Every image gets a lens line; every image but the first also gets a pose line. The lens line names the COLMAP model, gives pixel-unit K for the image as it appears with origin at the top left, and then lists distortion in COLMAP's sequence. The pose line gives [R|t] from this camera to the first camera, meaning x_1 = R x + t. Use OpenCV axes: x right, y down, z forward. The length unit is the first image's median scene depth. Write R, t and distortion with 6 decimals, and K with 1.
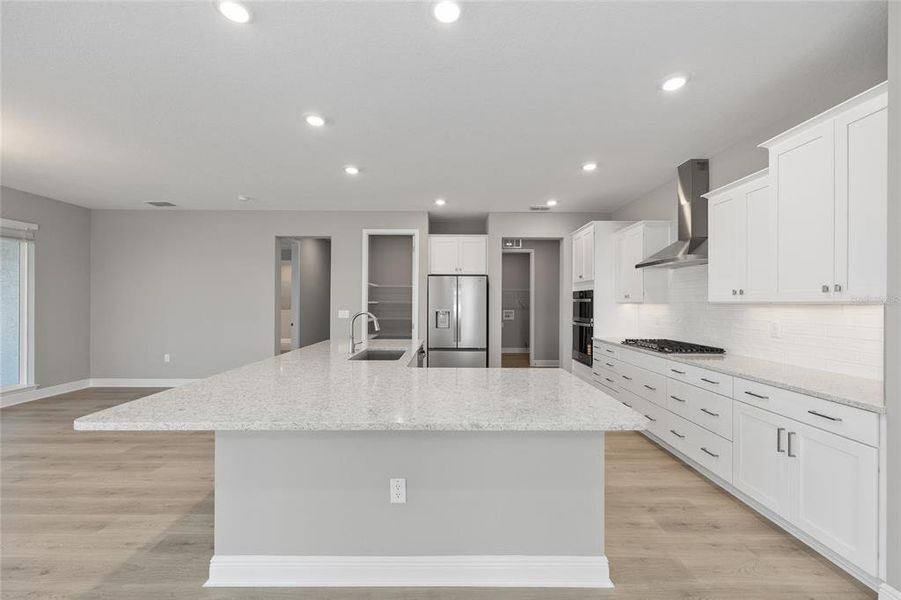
lens RADIAL K [[362.2, 0, 450.5], [0, 362.2, 300.0], [0, 0, 1]] dist [-0.000052, 0.000010]
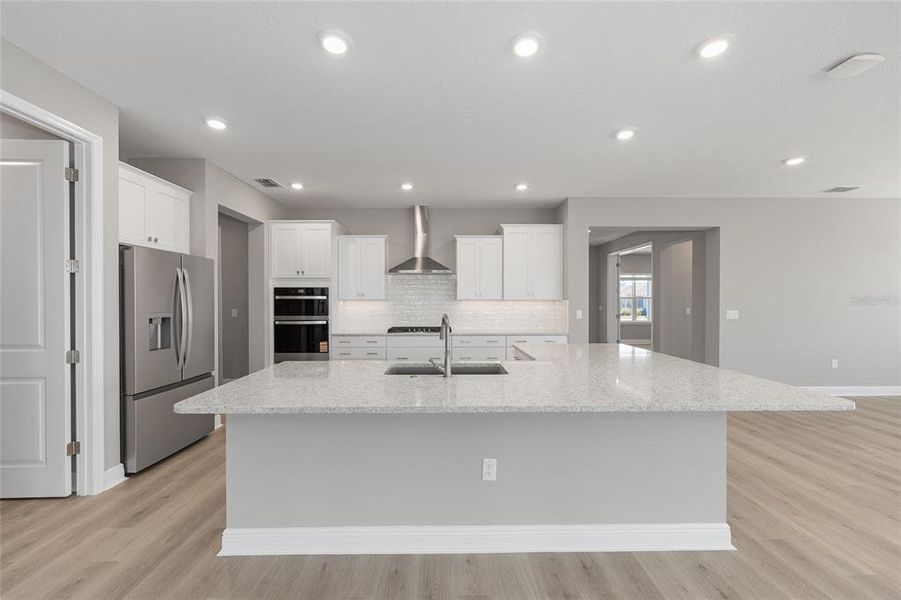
lens RADIAL K [[362.2, 0, 450.5], [0, 362.2, 300.0], [0, 0, 1]] dist [-0.000052, 0.000010]
pose [[-0.007543, -0.005298, 0.999958, -0.629418], [-0.008451, 0.999951, 0.005234, -0.000470], [-0.999936, -0.008411, -0.007588, 0.663623]]
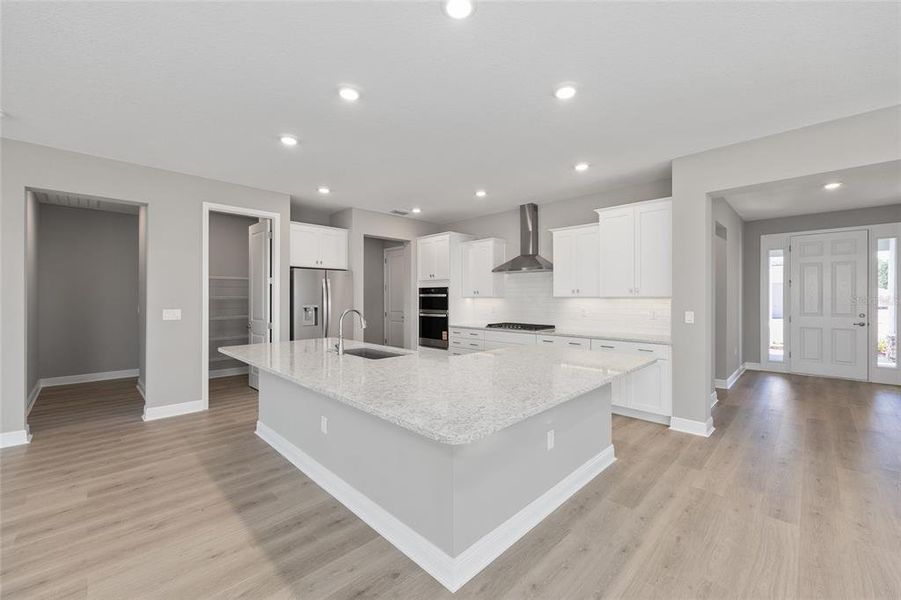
lens RADIAL K [[364.6, 0, 452.0], [0, 364.6, 294.6], [0, 0, 1]] dist [-0.000689, -0.000079]
pose [[0.711066, -0.000963, 0.703125, -0.474281], [-0.001608, 0.999994, 0.002996, -0.005496], [-0.703124, -0.003260, 0.711060, 0.103287]]
